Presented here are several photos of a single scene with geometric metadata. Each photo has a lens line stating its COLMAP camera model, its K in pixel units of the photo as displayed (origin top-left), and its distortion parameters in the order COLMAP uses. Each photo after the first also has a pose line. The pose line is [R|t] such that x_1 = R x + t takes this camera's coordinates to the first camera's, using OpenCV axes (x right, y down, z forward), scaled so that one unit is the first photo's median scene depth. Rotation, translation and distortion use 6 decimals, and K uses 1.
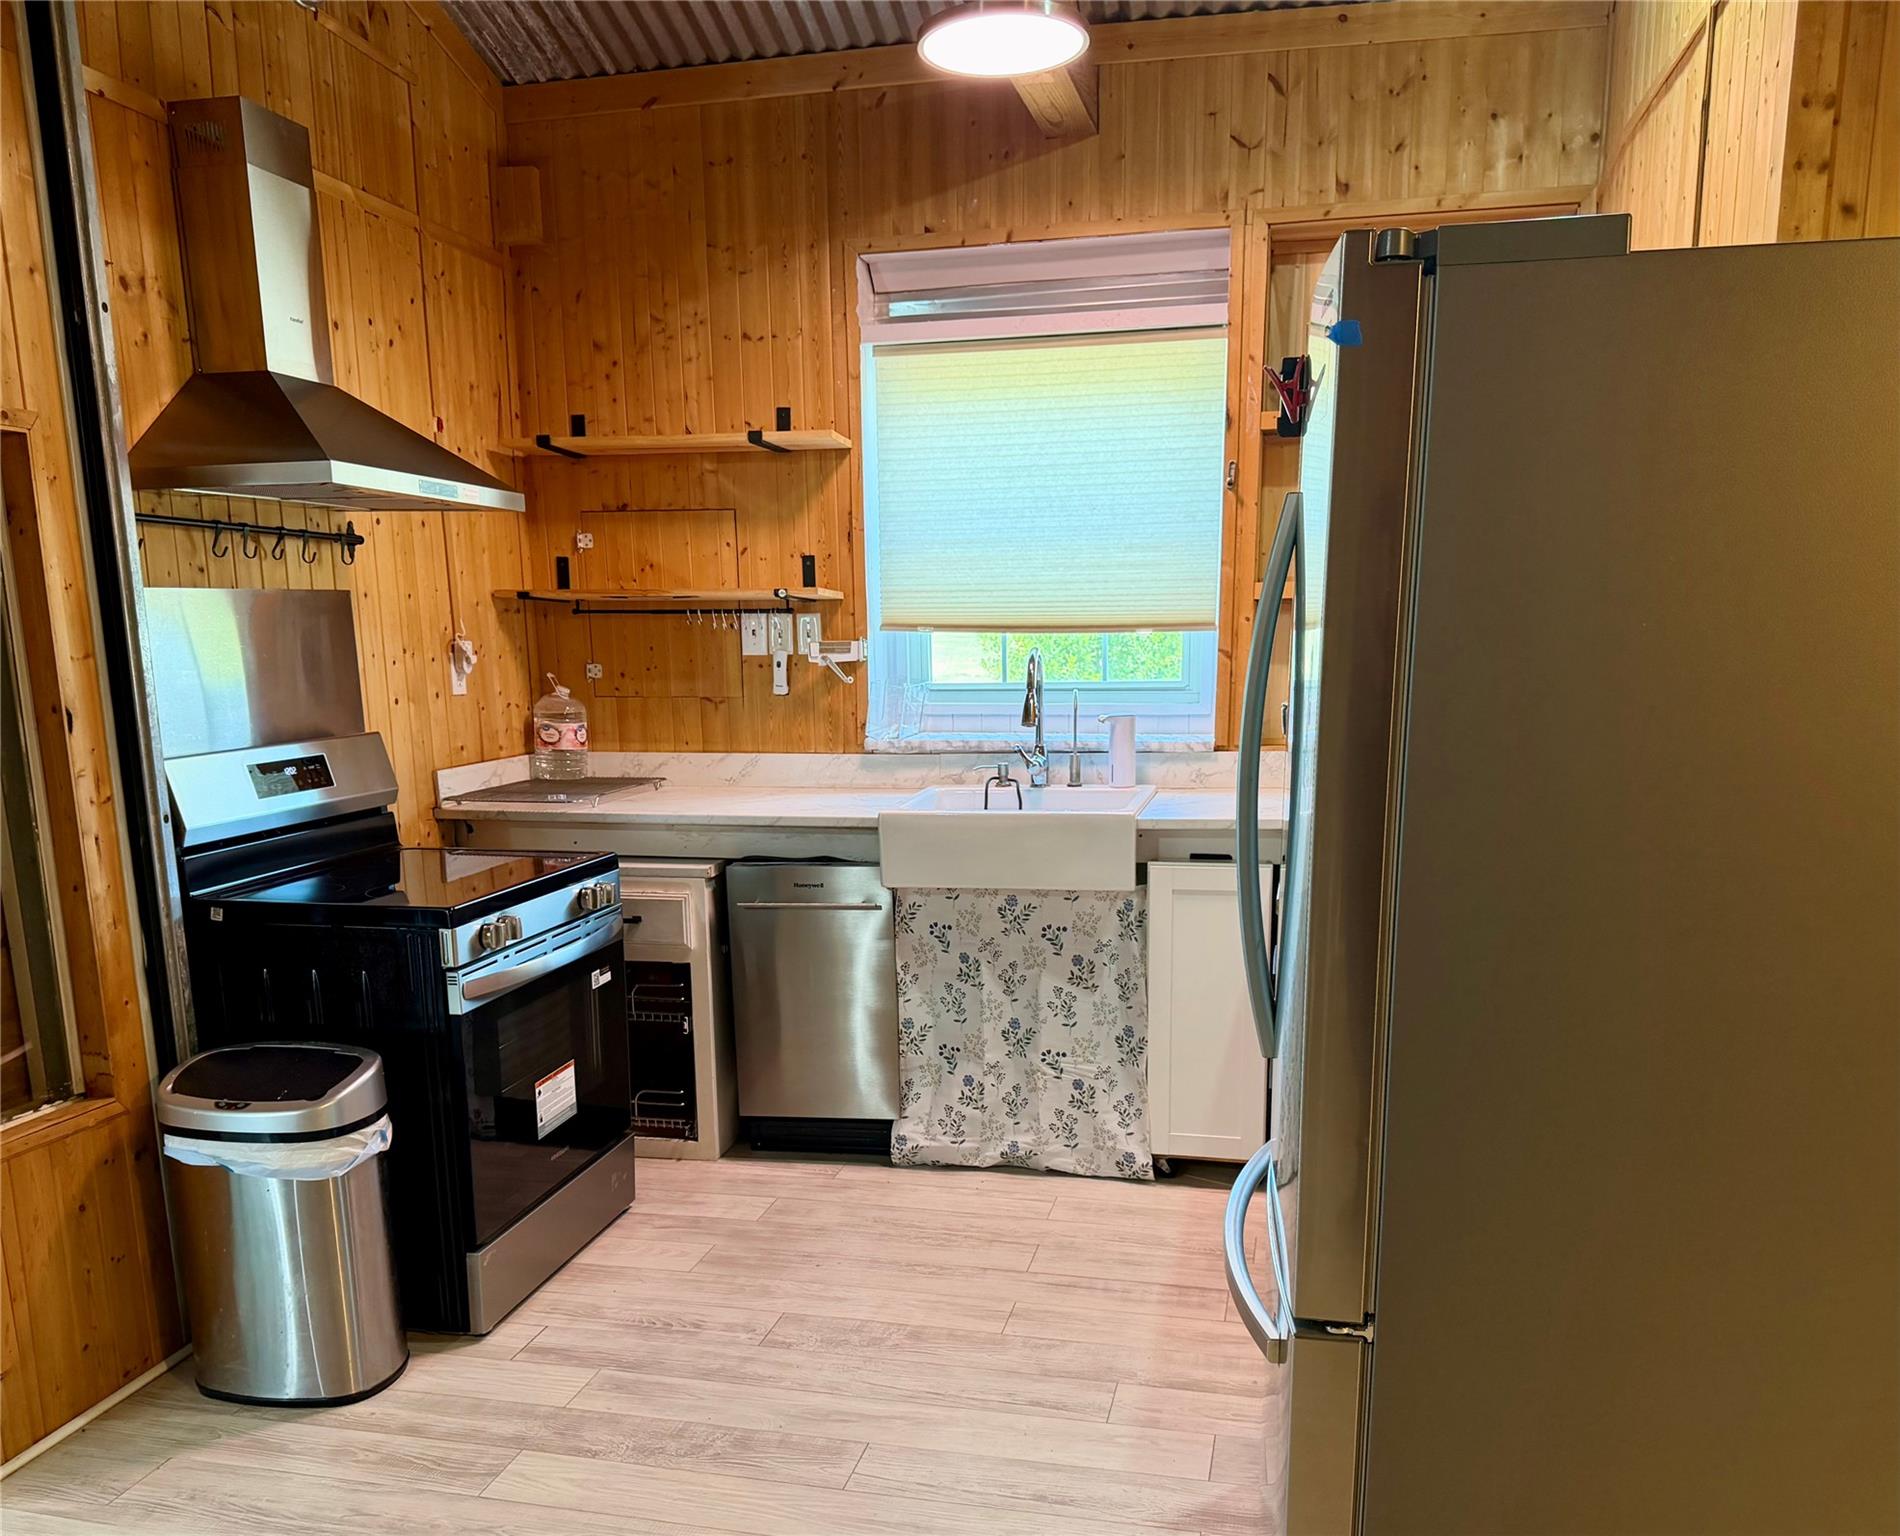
lens RADIAL K [[1447.5, 0, 962.1], [0, 1447.5, 977.7], [0, 0, 1]] dist [0.043698, -0.027190]
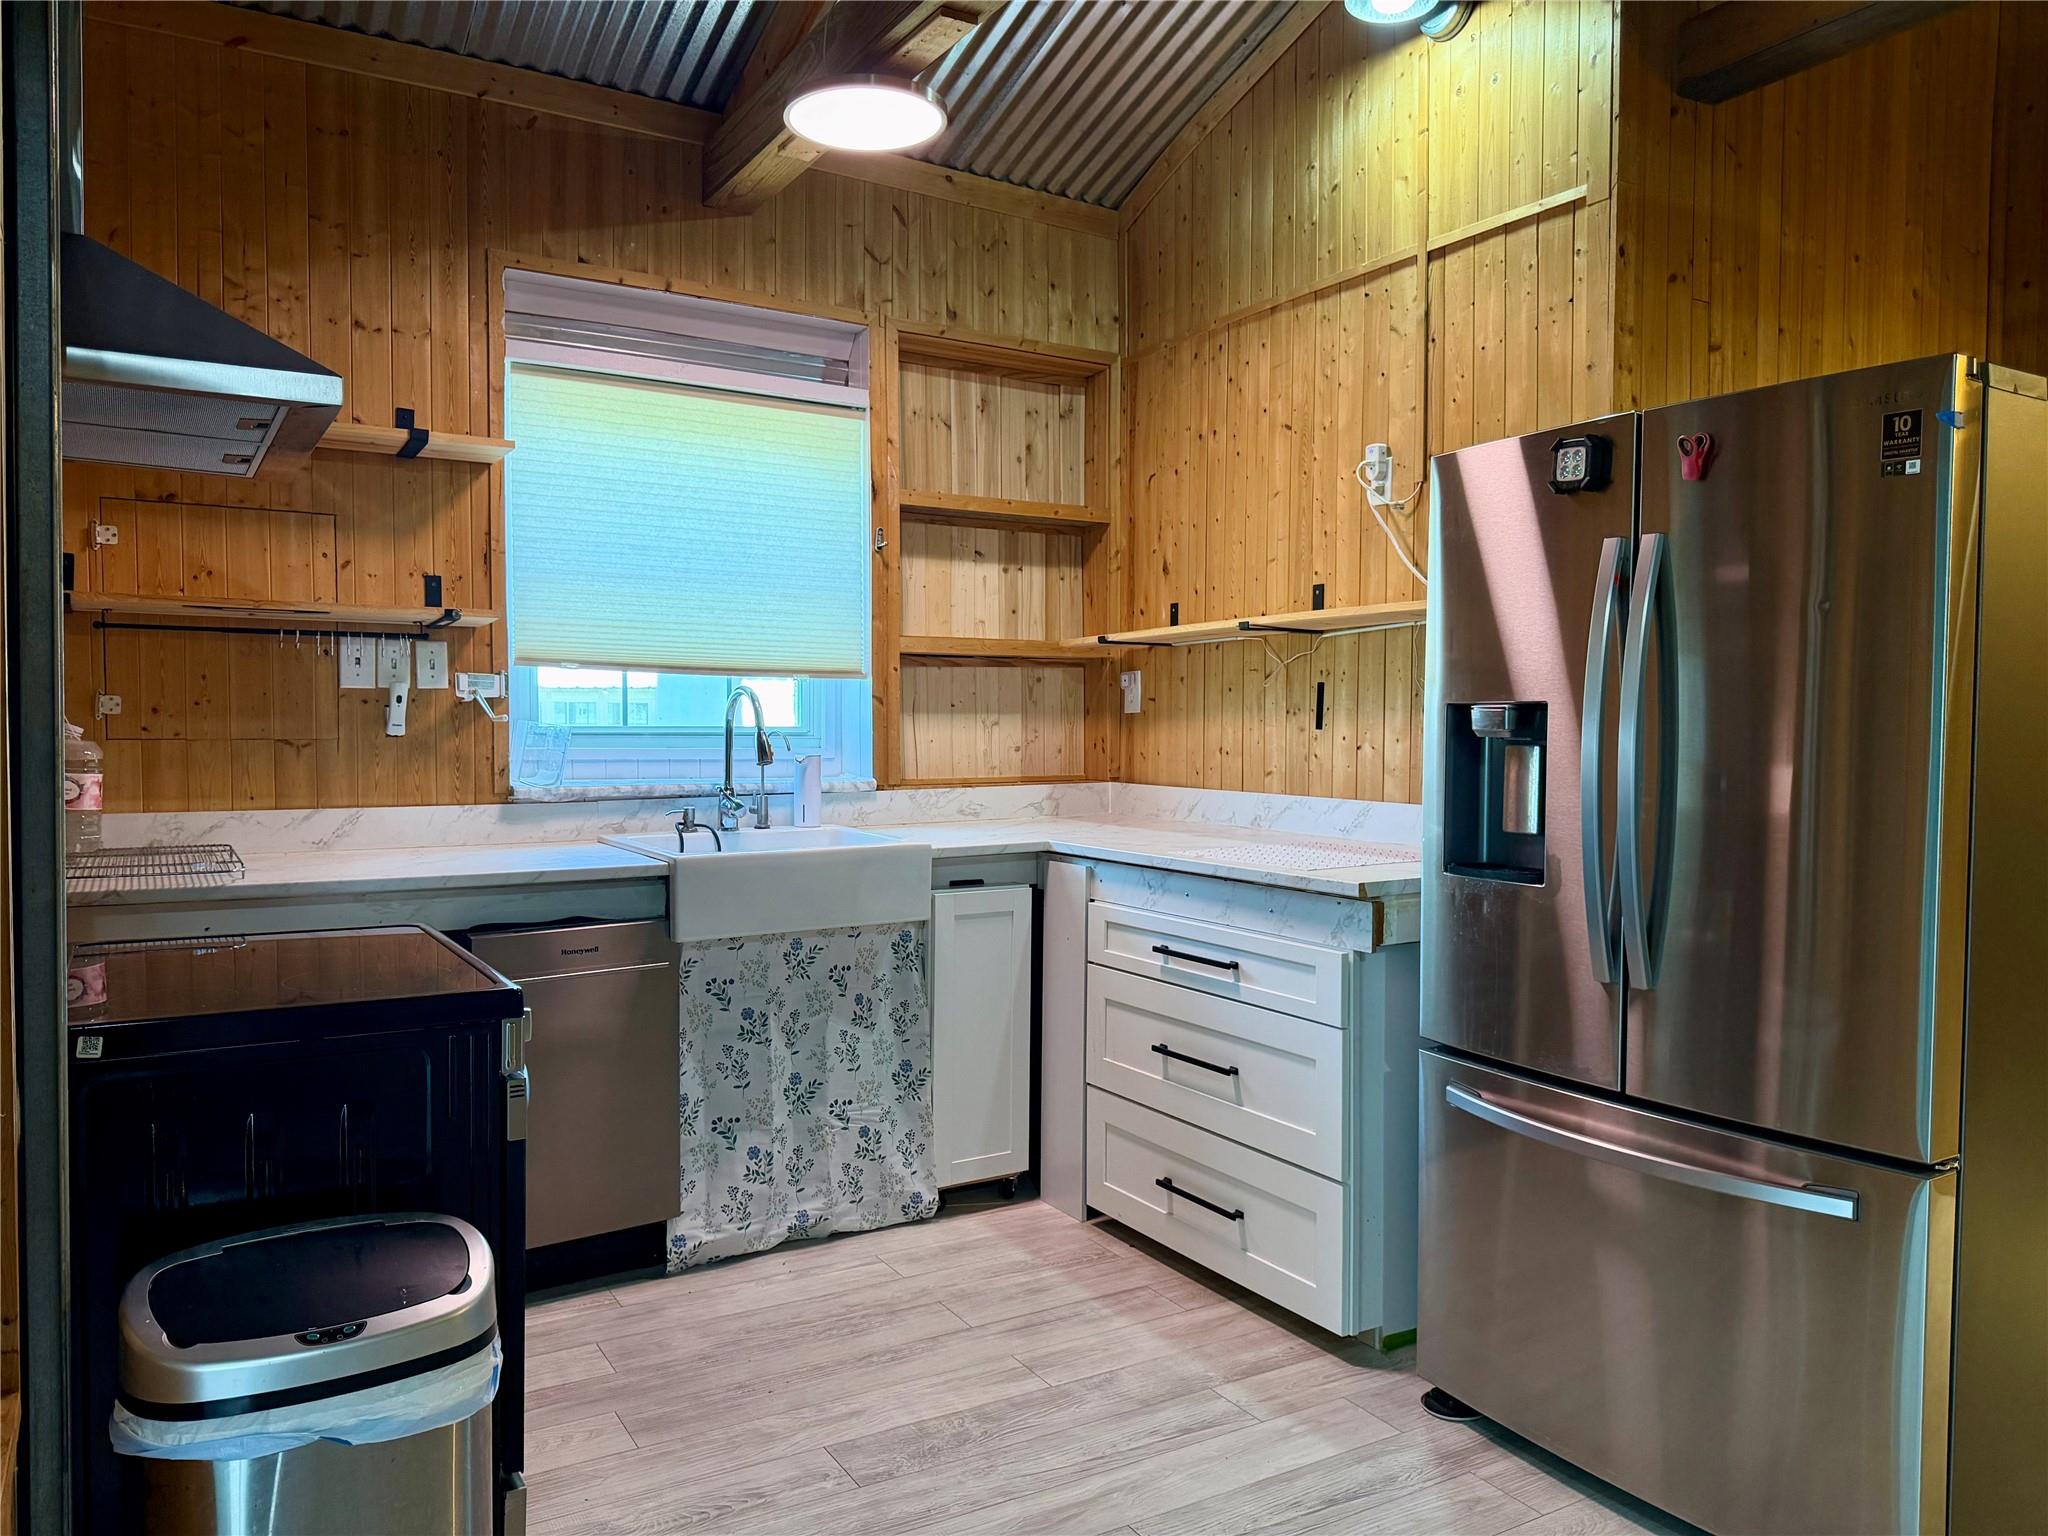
lens RADIAL K [[1413.5, 0, 1011.1], [0, 1413.5, 779.8], [0, 0, 1]] dist [0.048531, -0.044554]
pose [[0.738743, -0.015933, 0.673799, -0.461635], [0.141434, 0.981126, -0.131866, -0.016410], [-0.658981, 0.192713, 0.727053, 0.208521]]
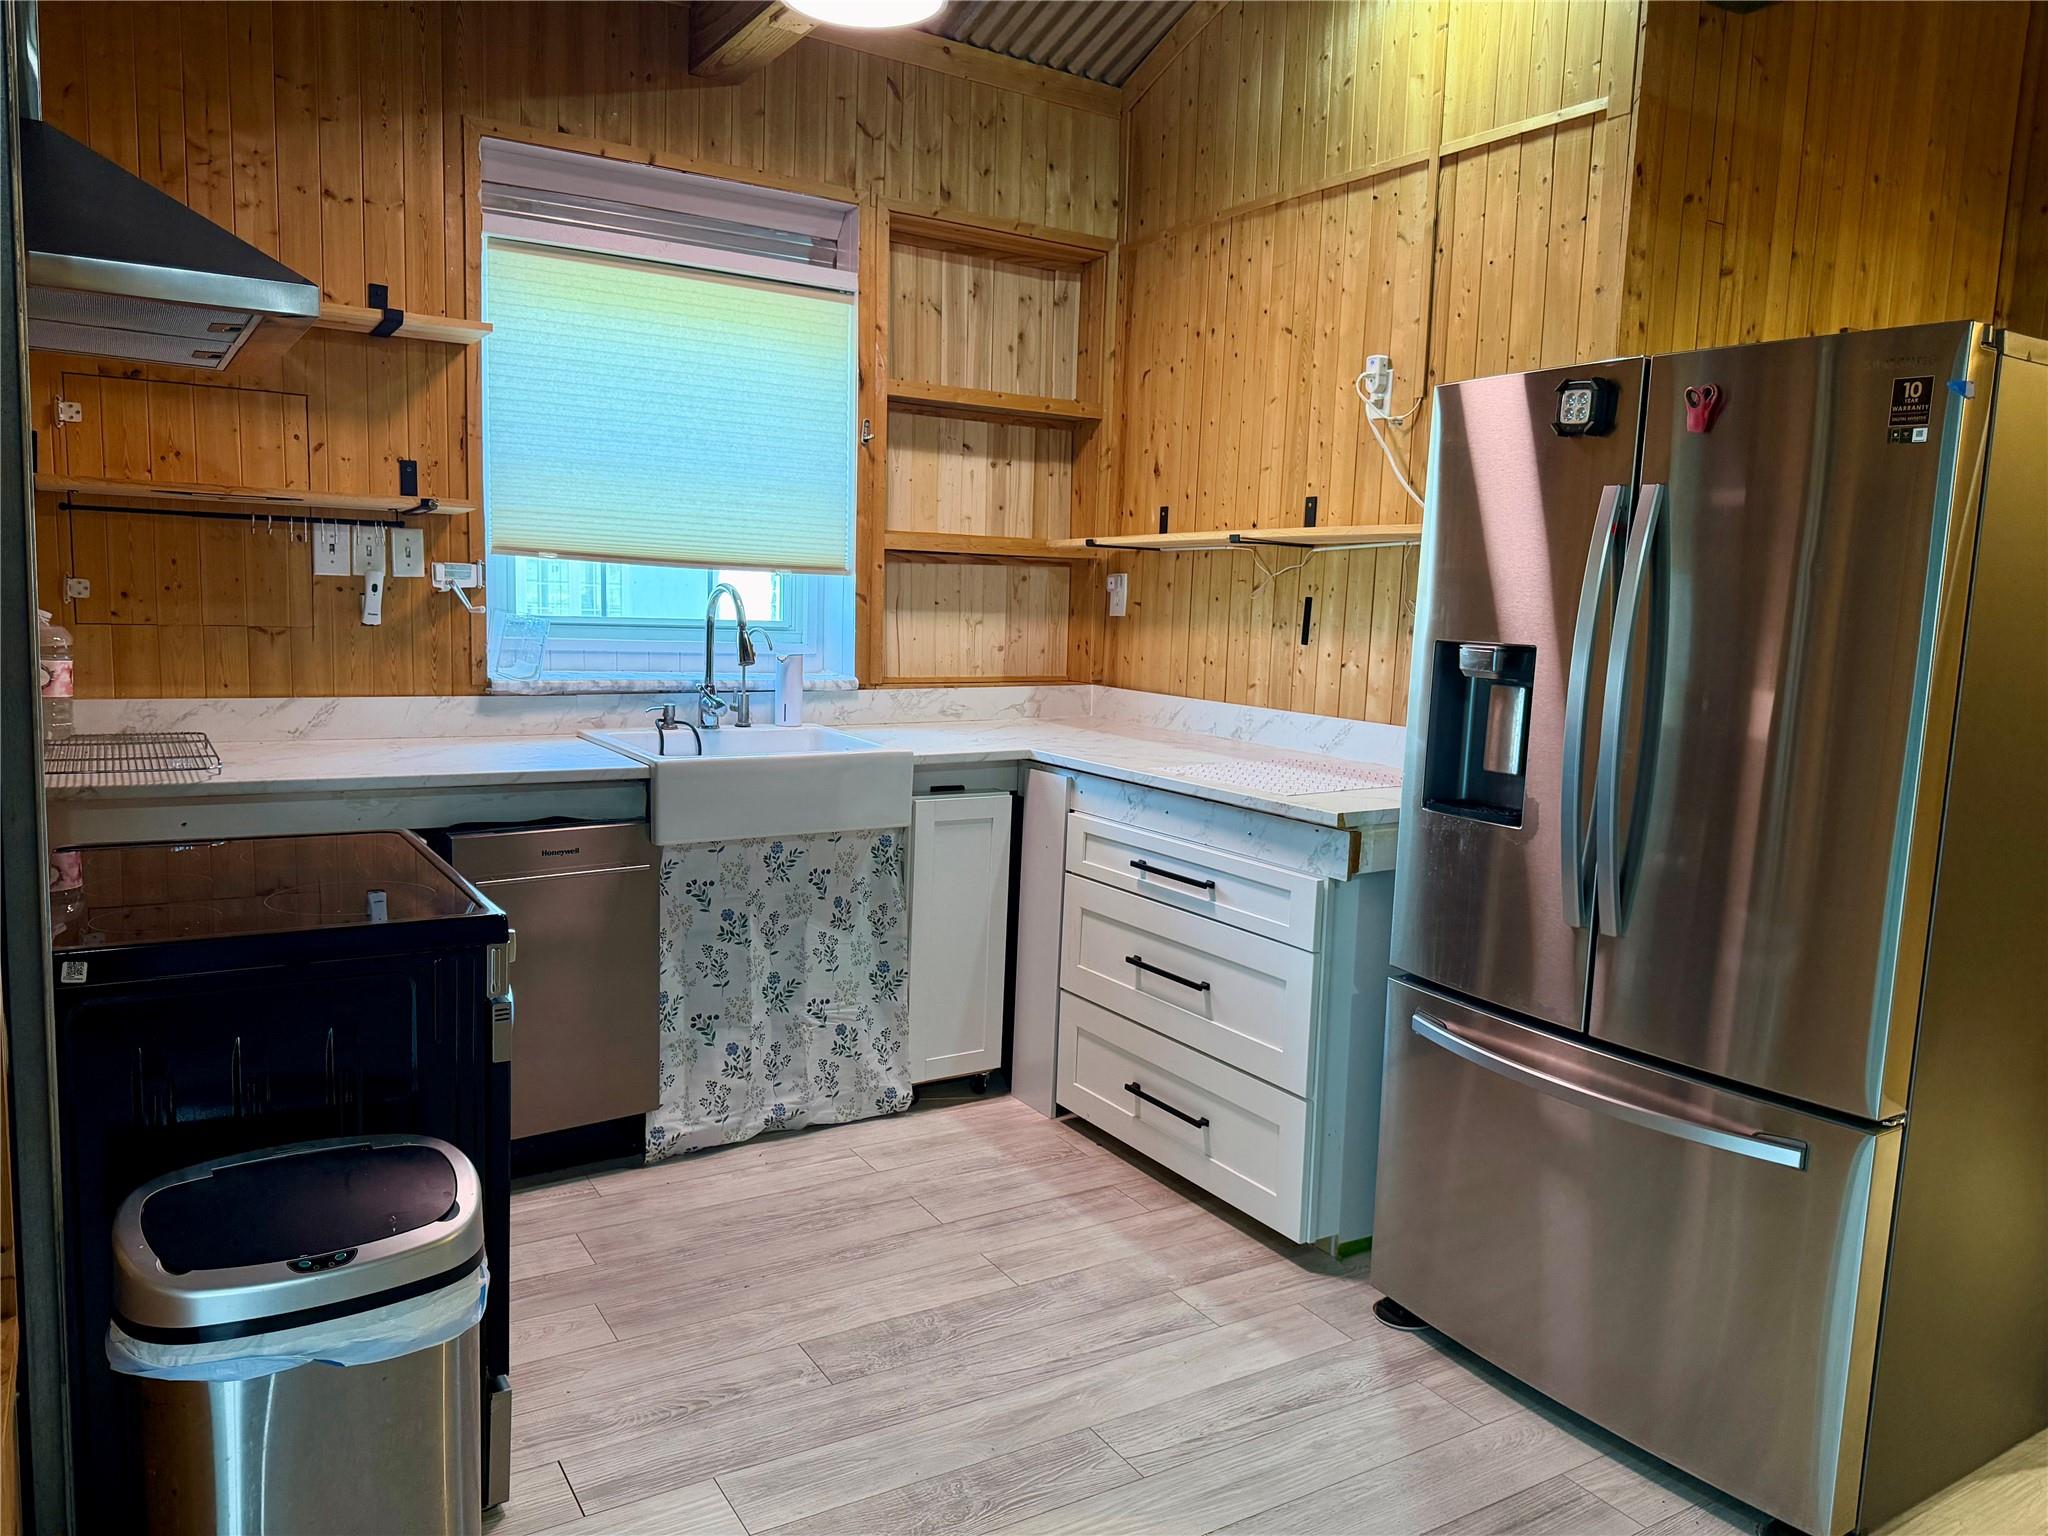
lens RADIAL K [[1413.5, 0, 1011.1], [0, 1413.5, 771.7], [0, 0, 1]] dist [0.048531, -0.044554]
pose [[0.728291, -0.055142, 0.683046, -0.463368], [0.114617, 0.992518, -0.042084, -0.043853], [-0.675615, 0.108938, 0.729162, 0.207457]]
